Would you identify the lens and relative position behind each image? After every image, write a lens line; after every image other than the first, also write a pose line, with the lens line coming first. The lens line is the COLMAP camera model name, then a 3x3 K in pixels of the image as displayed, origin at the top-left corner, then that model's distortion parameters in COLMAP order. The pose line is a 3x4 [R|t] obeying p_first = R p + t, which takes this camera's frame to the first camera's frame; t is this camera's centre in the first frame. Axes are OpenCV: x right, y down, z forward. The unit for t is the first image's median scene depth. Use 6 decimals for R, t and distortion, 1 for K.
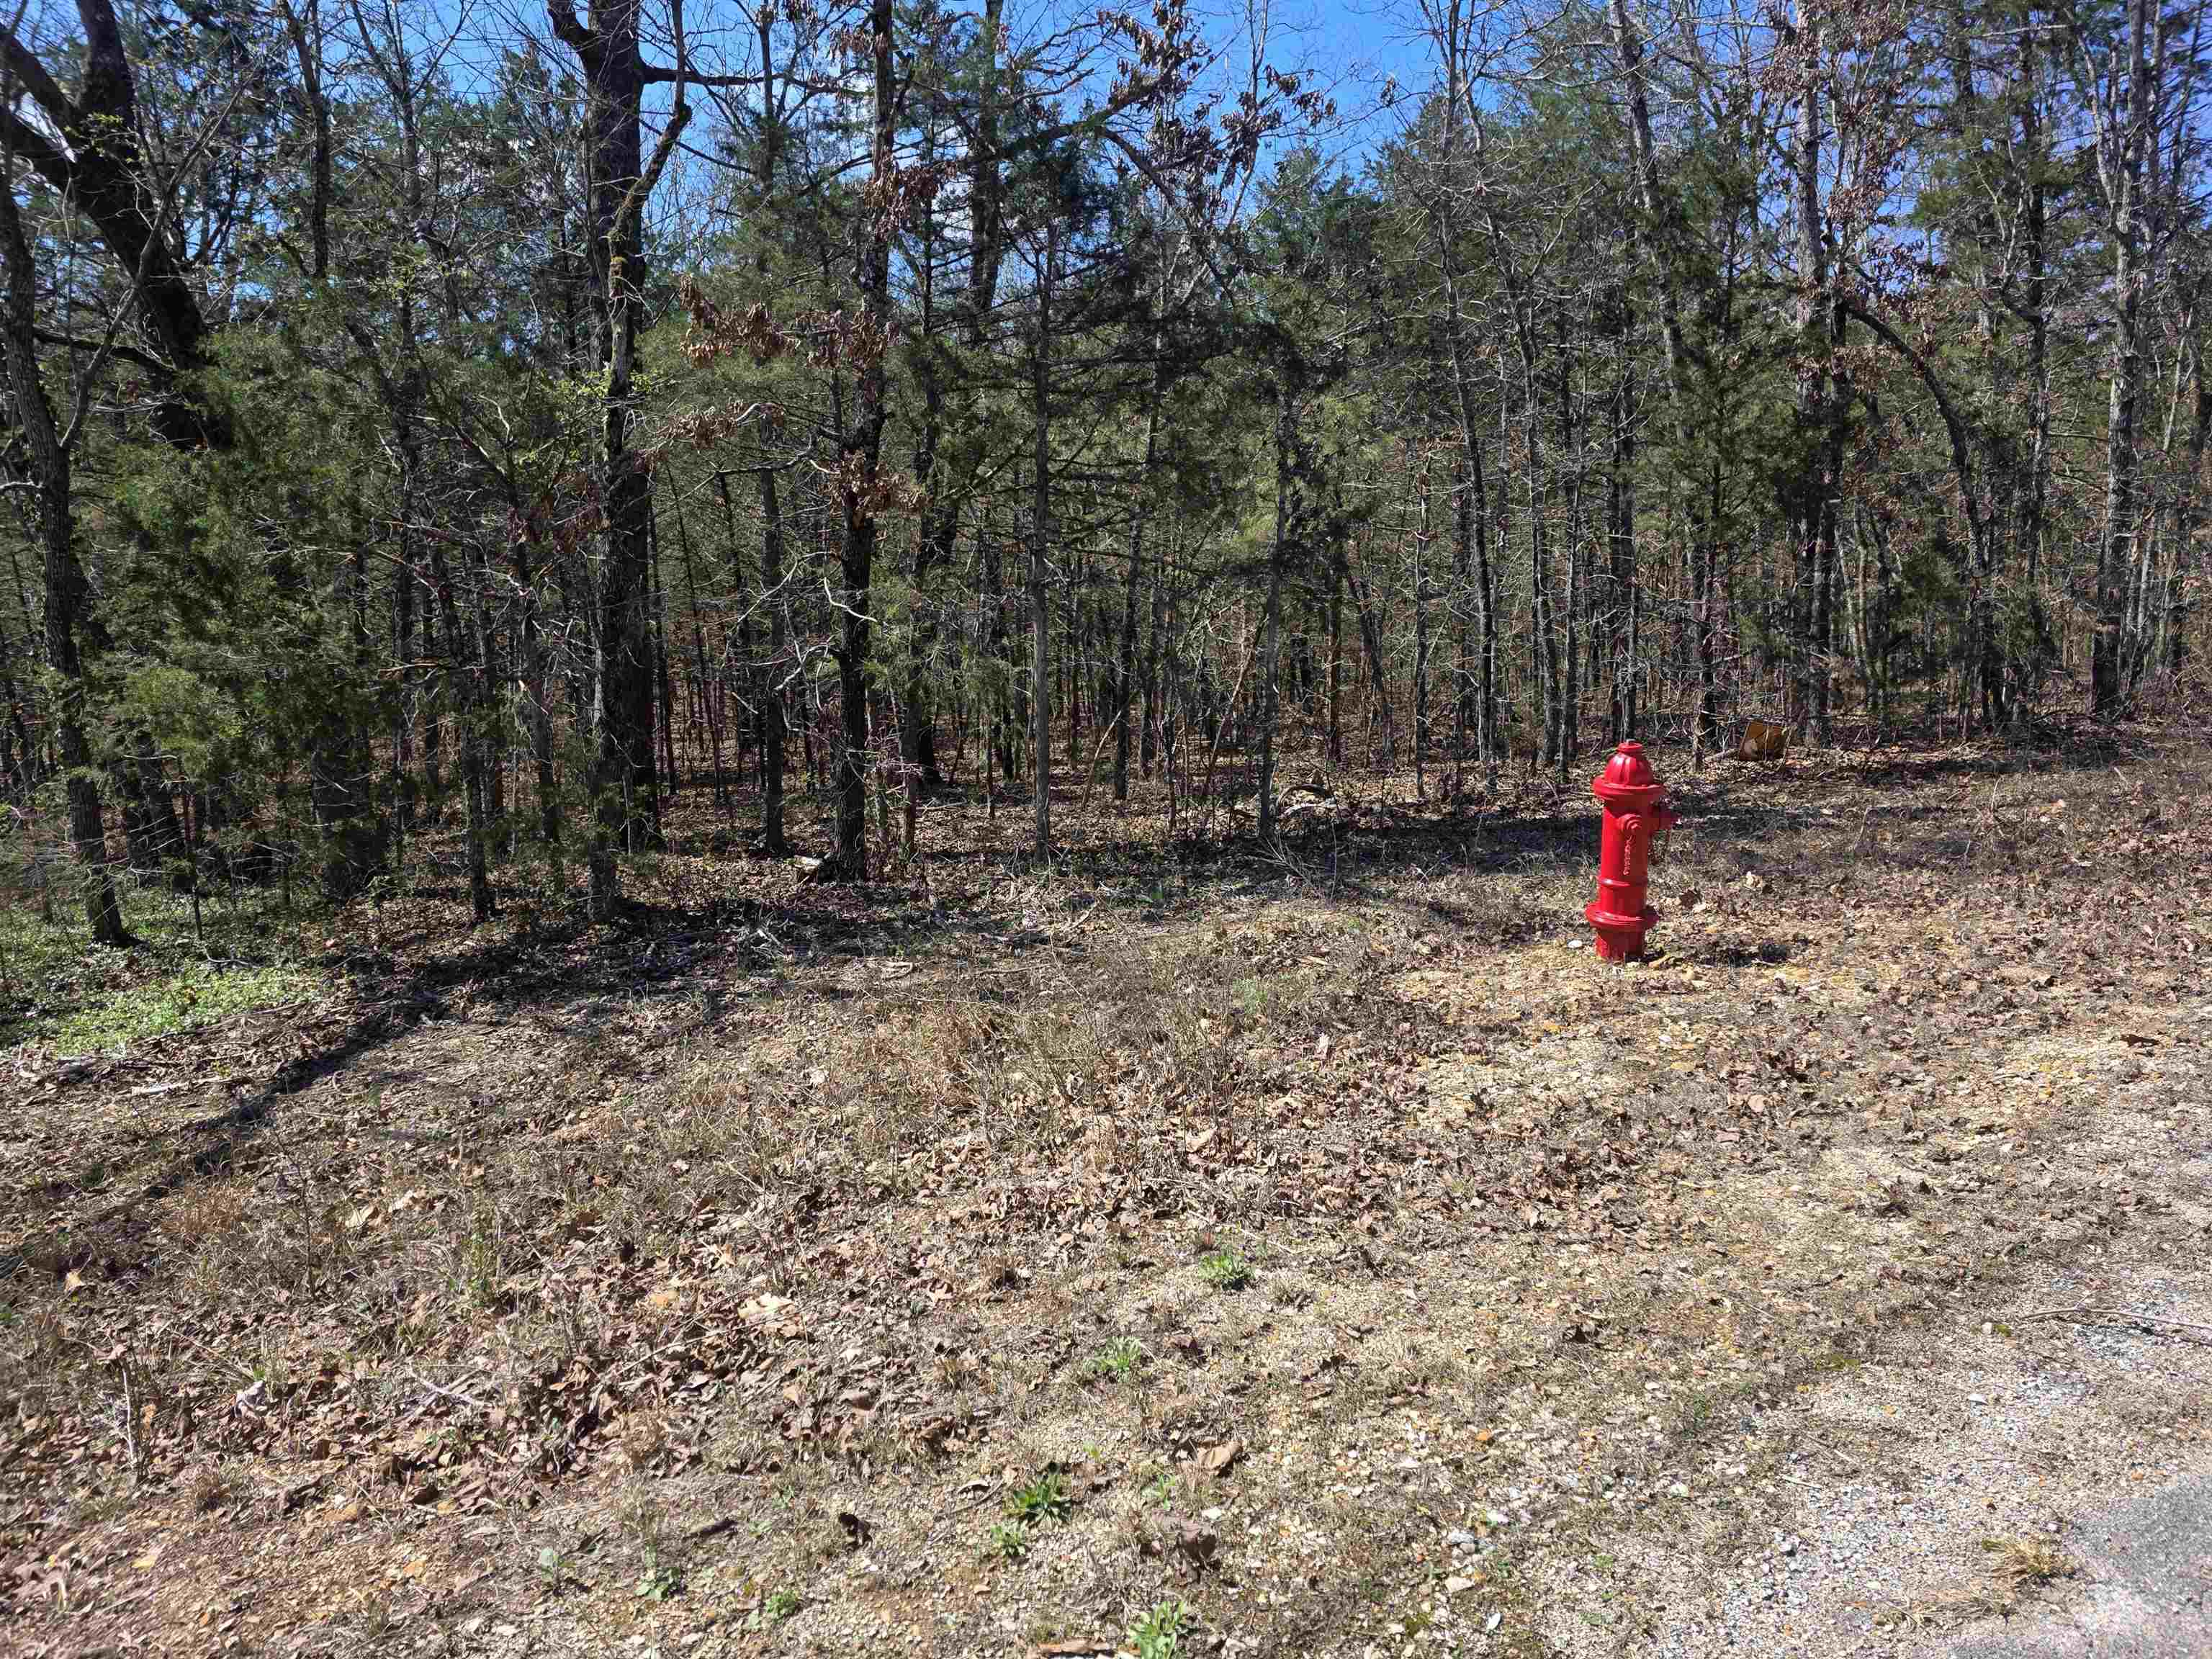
lens RADIAL K [[1485.9, 0, 1095.2], [0, 1485.9, 796.6], [0, 0, 1]] dist [0.072290, -0.062875]
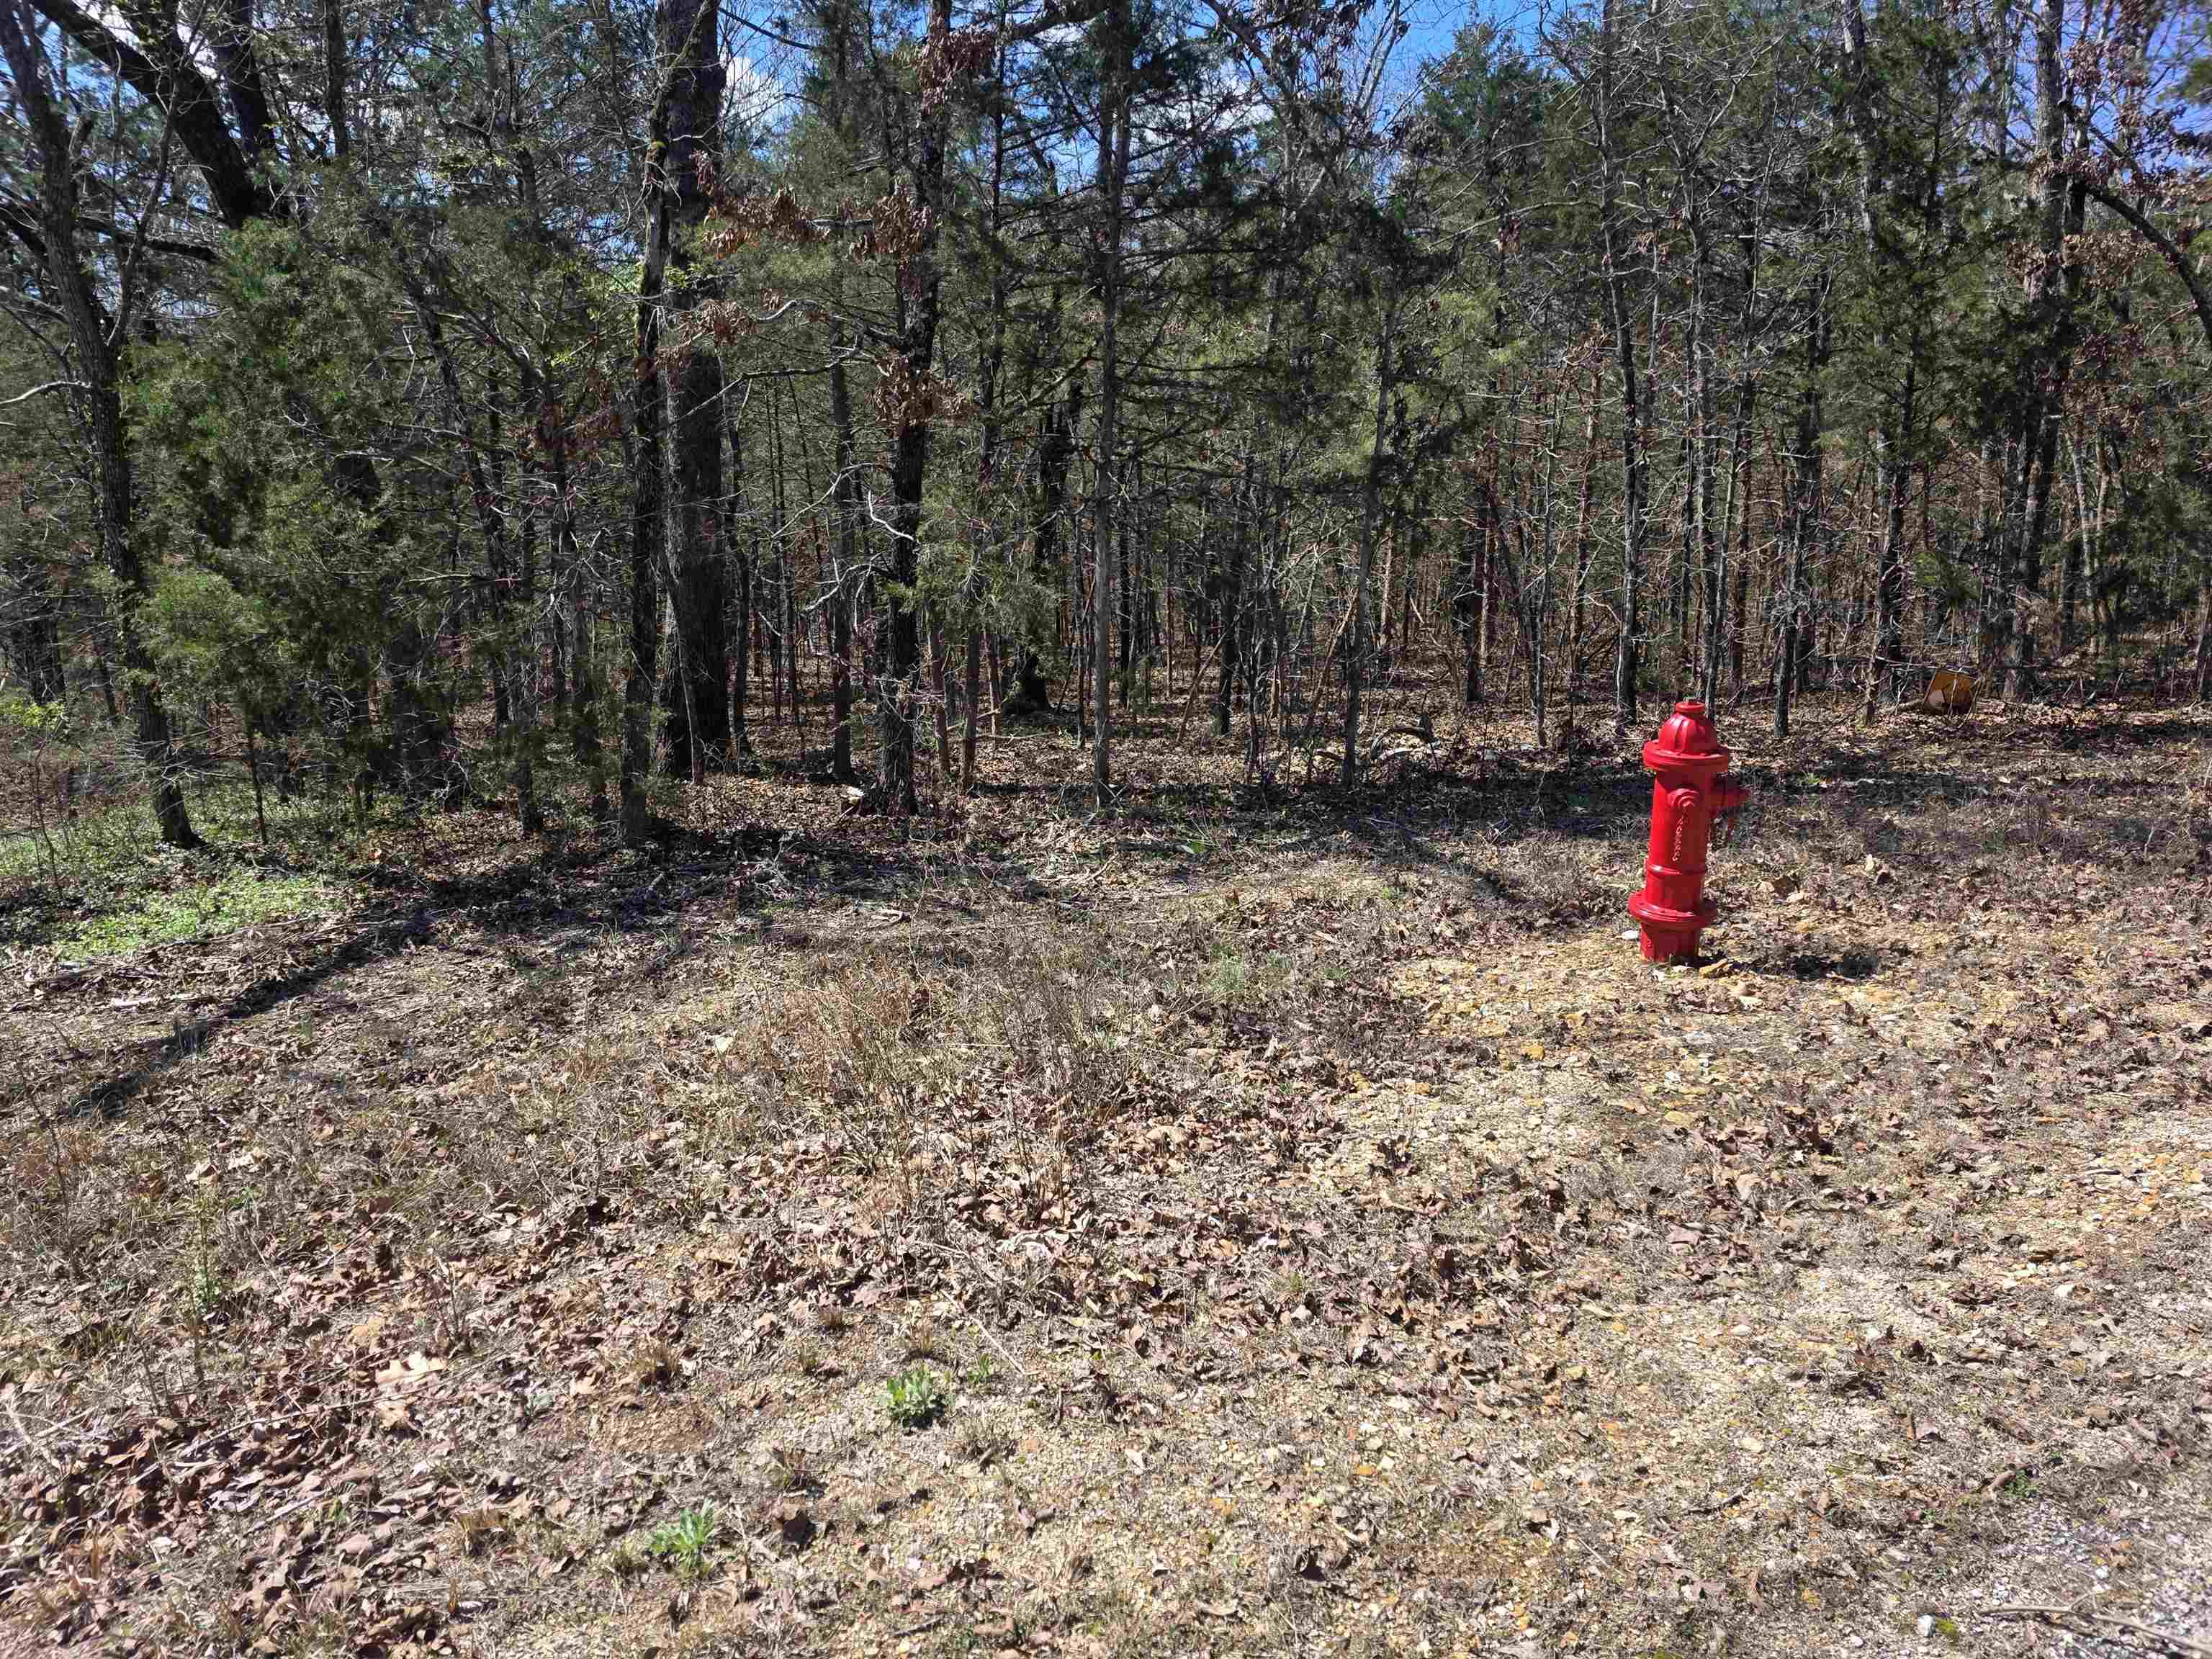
lens RADIAL K [[1451.8, 0, 1096.9], [0, 1451.8, 810.4], [0, 0, 1]] dist [0.063400, -0.054131]
pose [[0.990079, 0.042047, -0.134076, 0.142063], [-0.033409, 0.997258, 0.066037, -0.018335], [0.136485, -0.060903, 0.988768, 0.155321]]
